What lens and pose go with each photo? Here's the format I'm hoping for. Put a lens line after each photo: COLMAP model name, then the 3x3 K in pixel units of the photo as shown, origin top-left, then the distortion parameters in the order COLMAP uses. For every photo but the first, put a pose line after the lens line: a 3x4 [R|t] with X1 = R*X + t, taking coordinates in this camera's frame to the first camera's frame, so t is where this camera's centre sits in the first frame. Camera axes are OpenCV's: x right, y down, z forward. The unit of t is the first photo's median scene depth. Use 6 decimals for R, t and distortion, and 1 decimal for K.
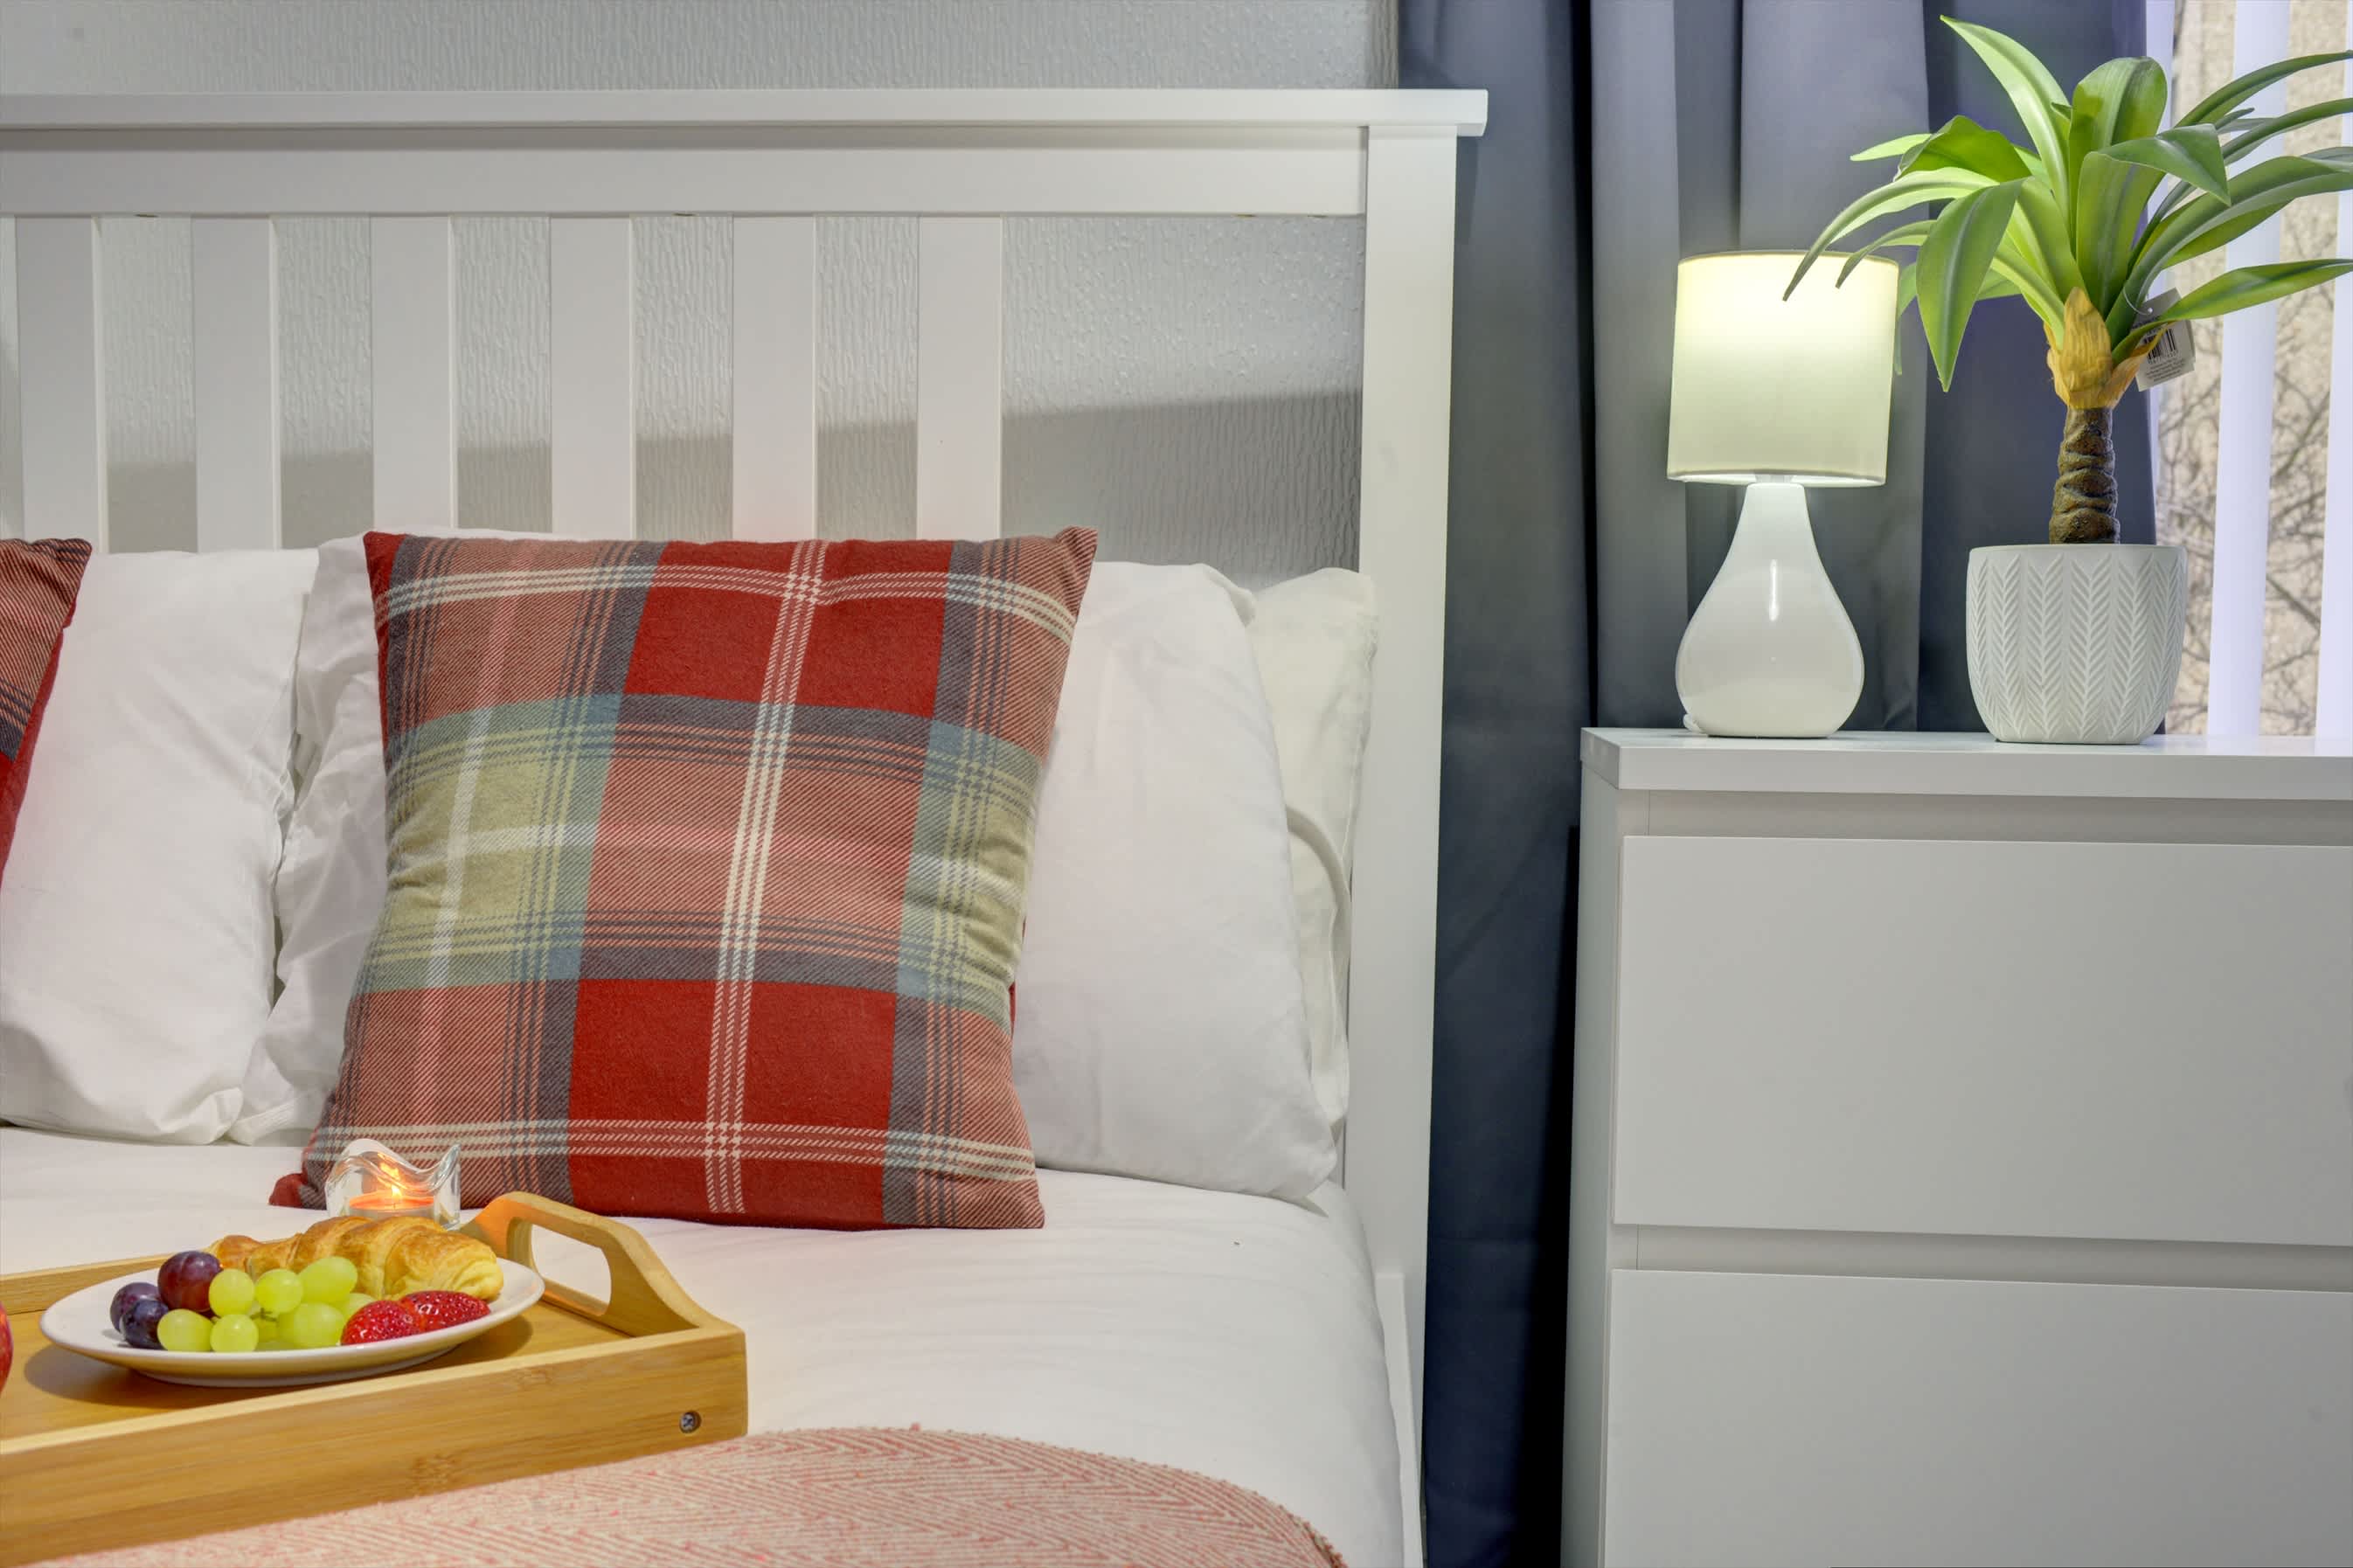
lens RADIAL K [[2870.3, 0, 1108.8], [0, 2870.3, 944.2], [0, 0, 1]] dist [-0.016339, 0.007654]
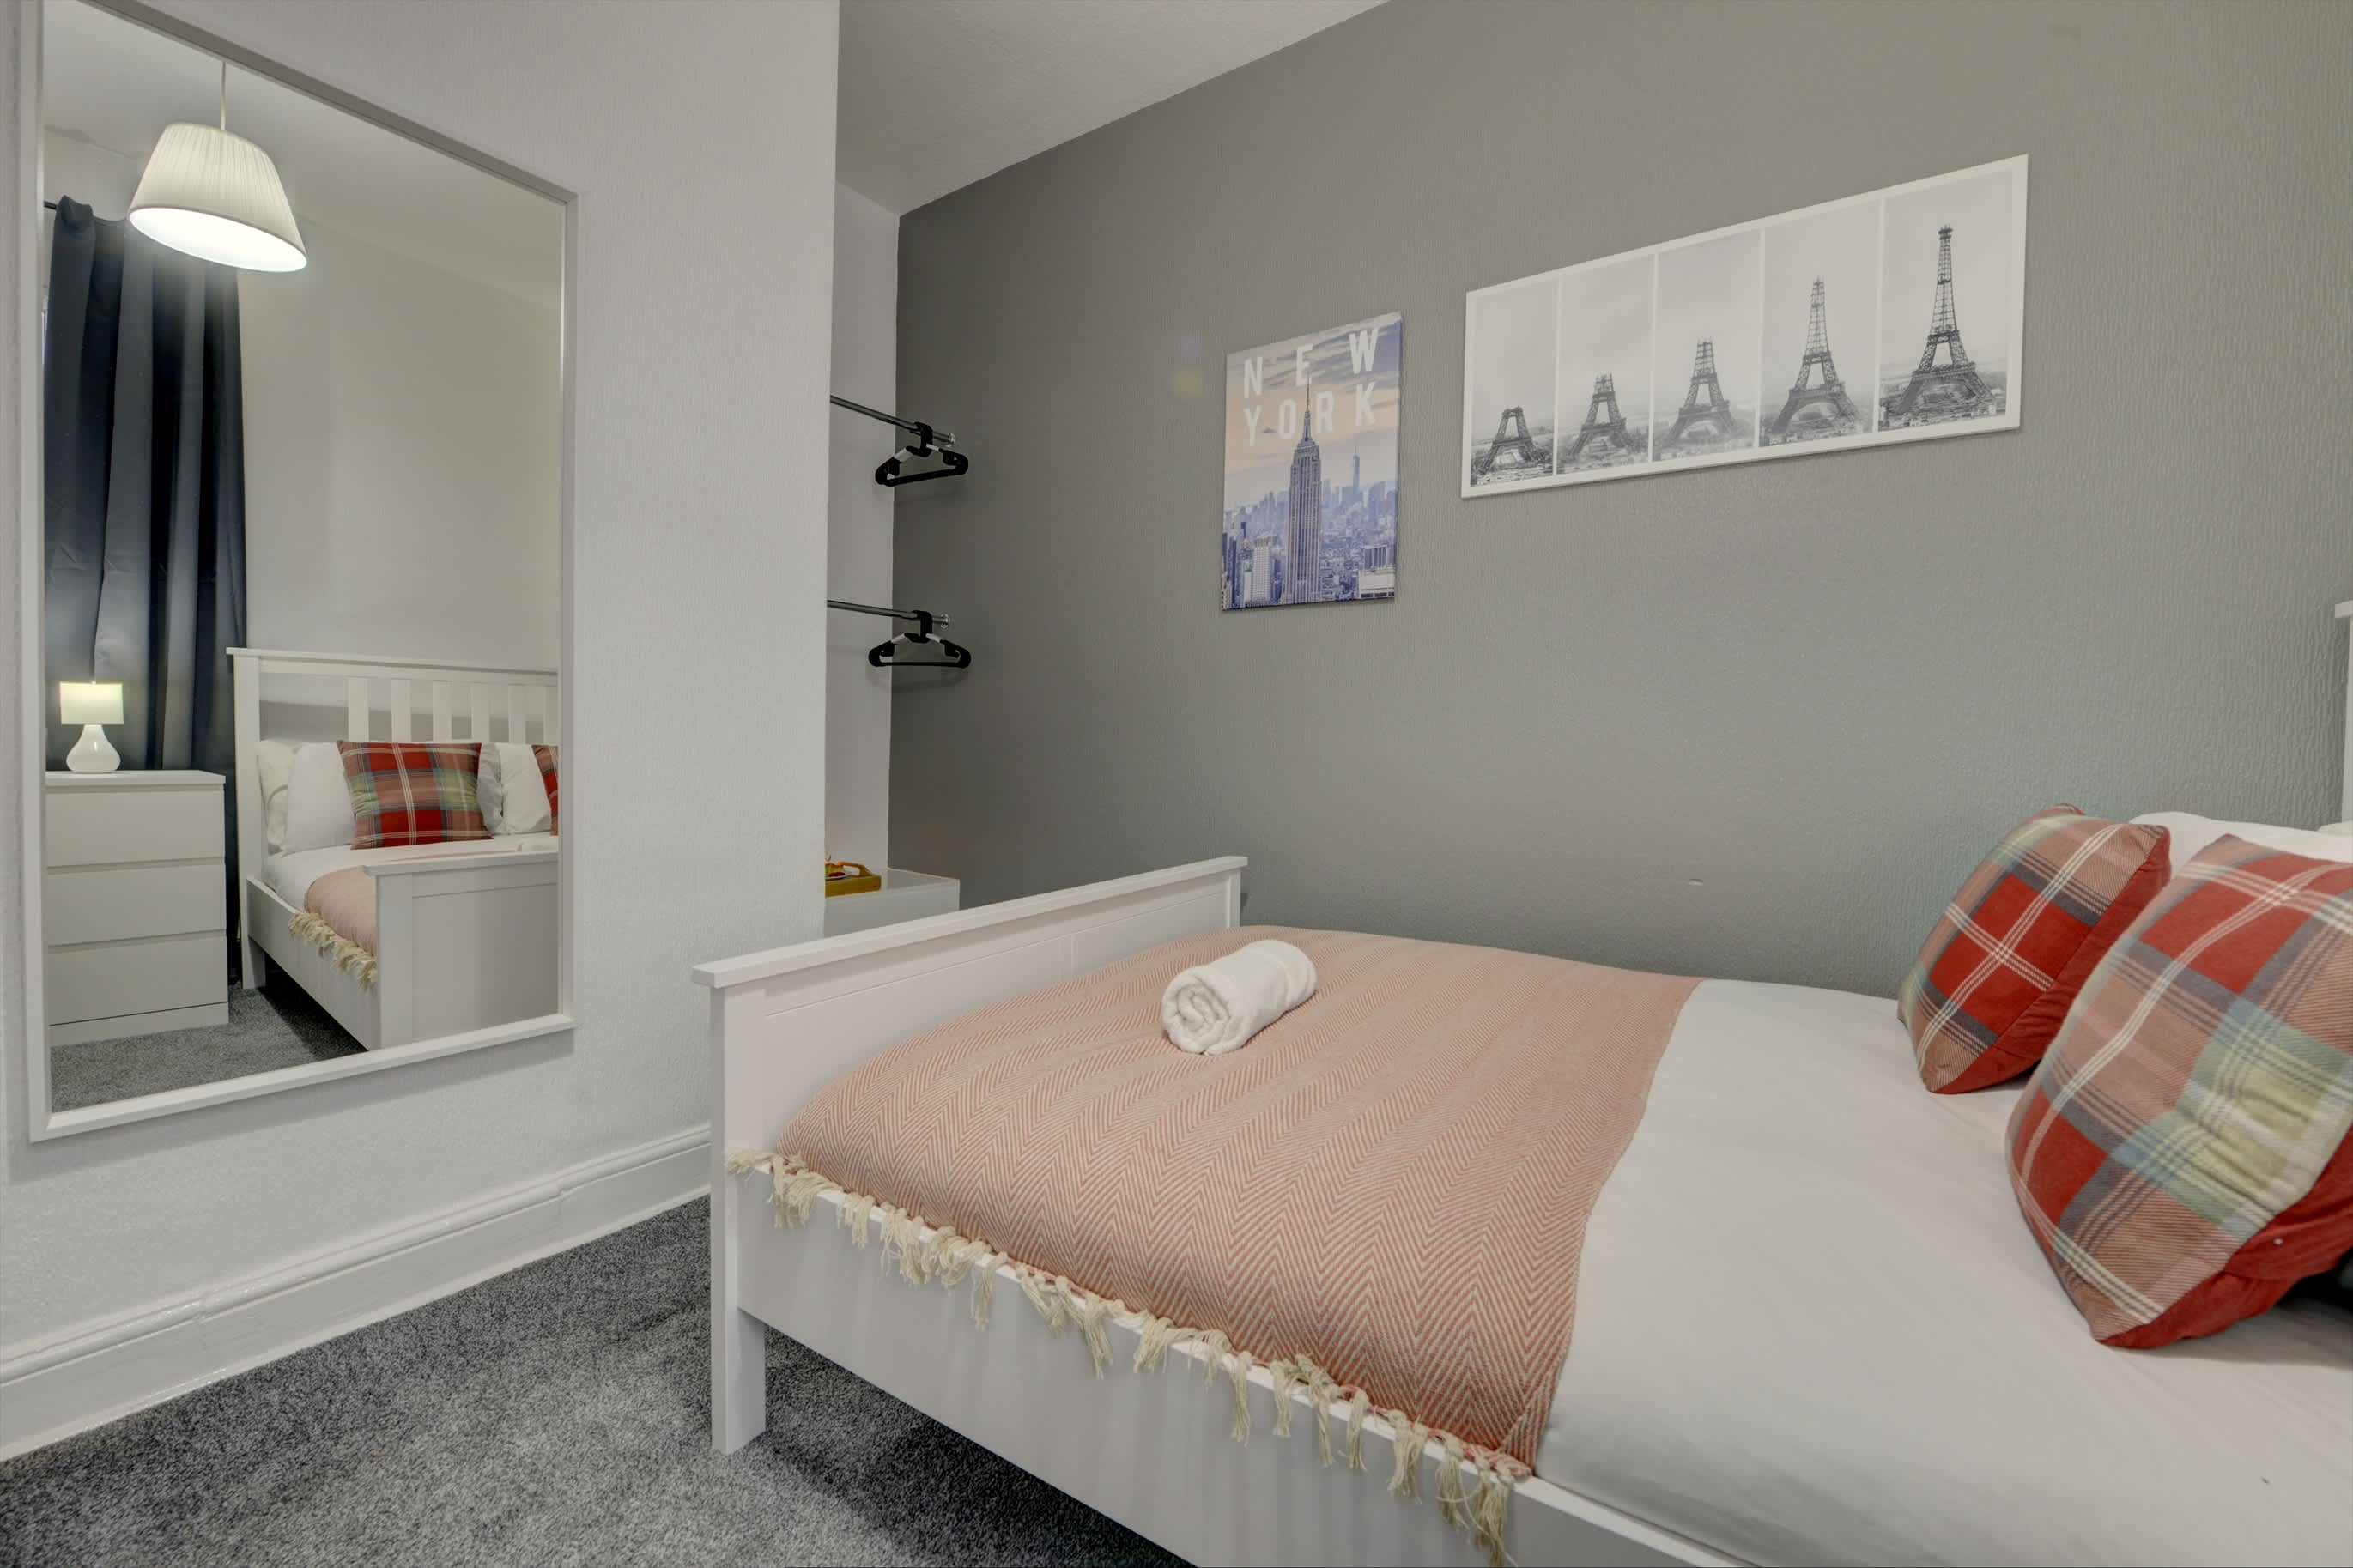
lens RADIAL K [[936.5, 0, 1176.0], [0, 936.5, 766.2], [0, 0, 1]] dist [-0.005863, -0.002895]
pose [[-0.451828, 0.007433, -0.892074, 0.577091], [-0.112345, 0.991530, 0.065163, -0.161101], [0.885003, 0.129663, -0.447166, 0.731273]]
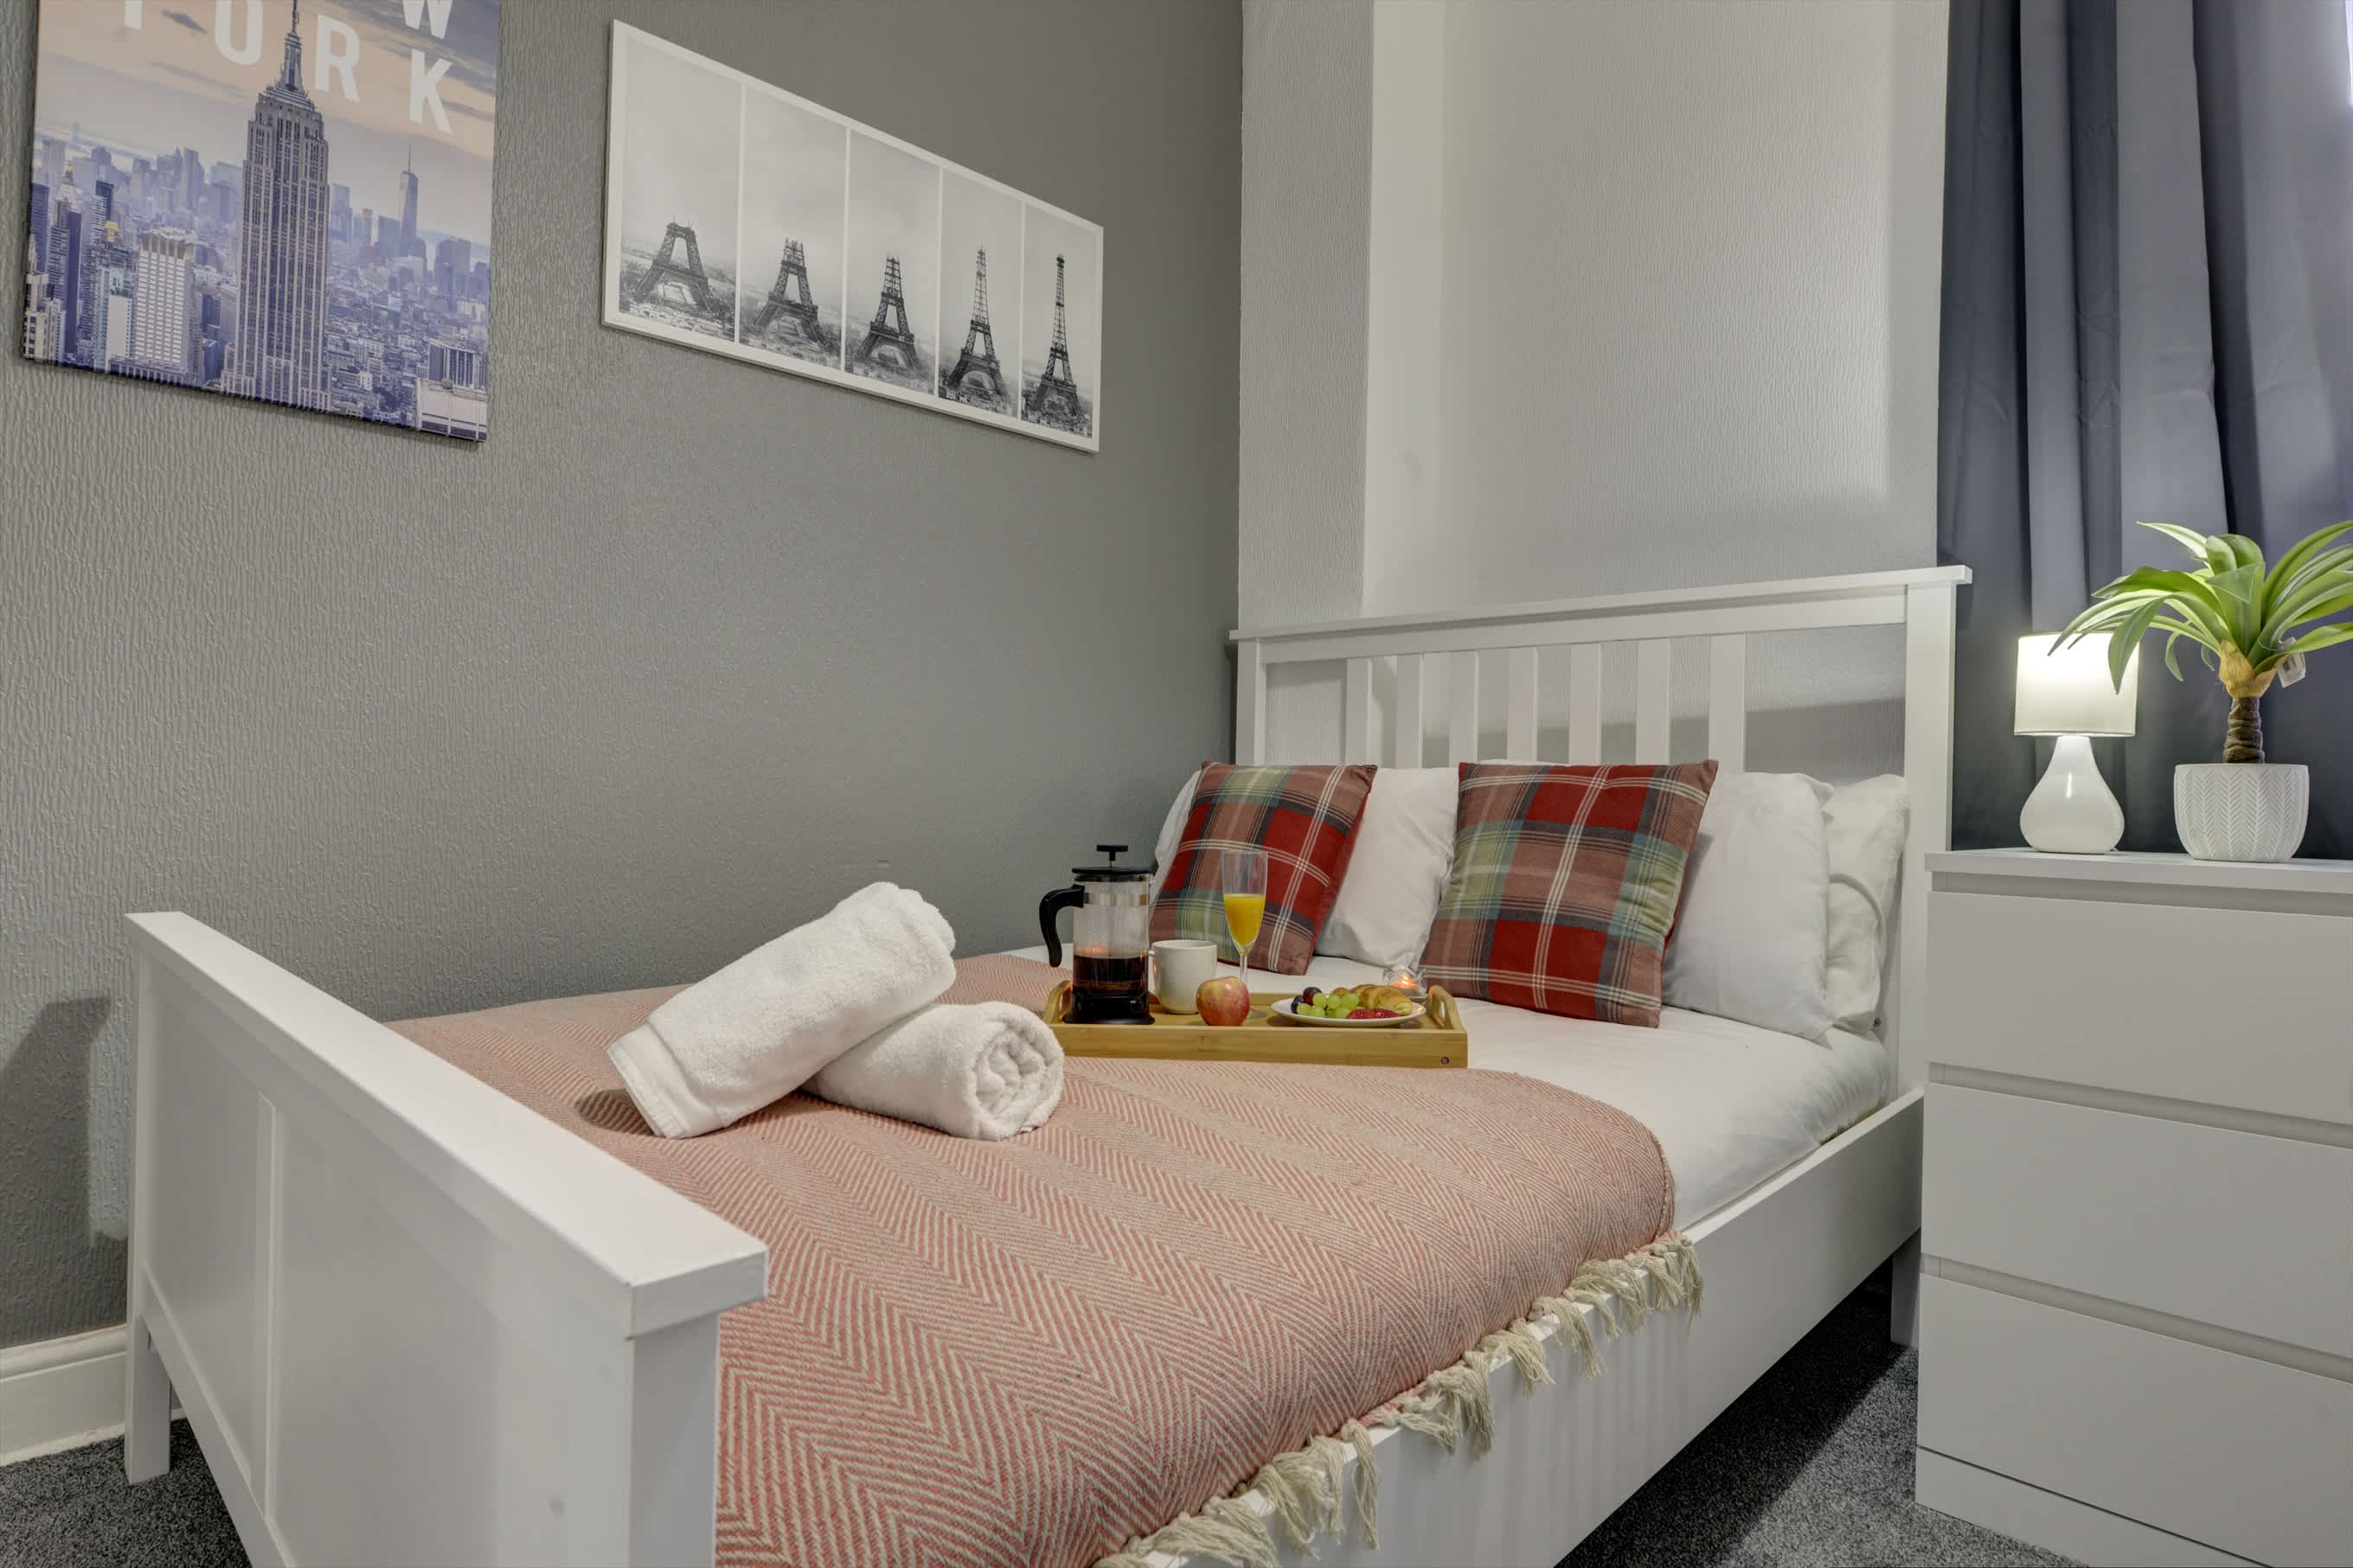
lens RADIAL K [[1235.1, 0, 1183.9], [0, 1235.1, 774.7], [0, 0, 1]] dist [-0.008194, -0.000560]
pose [[0.780026, 0.000476, -0.625747, 0.328829], [-0.077425, 0.992389, -0.095759, 0.010617], [0.620939, 0.123143, 0.774126, -0.151350]]
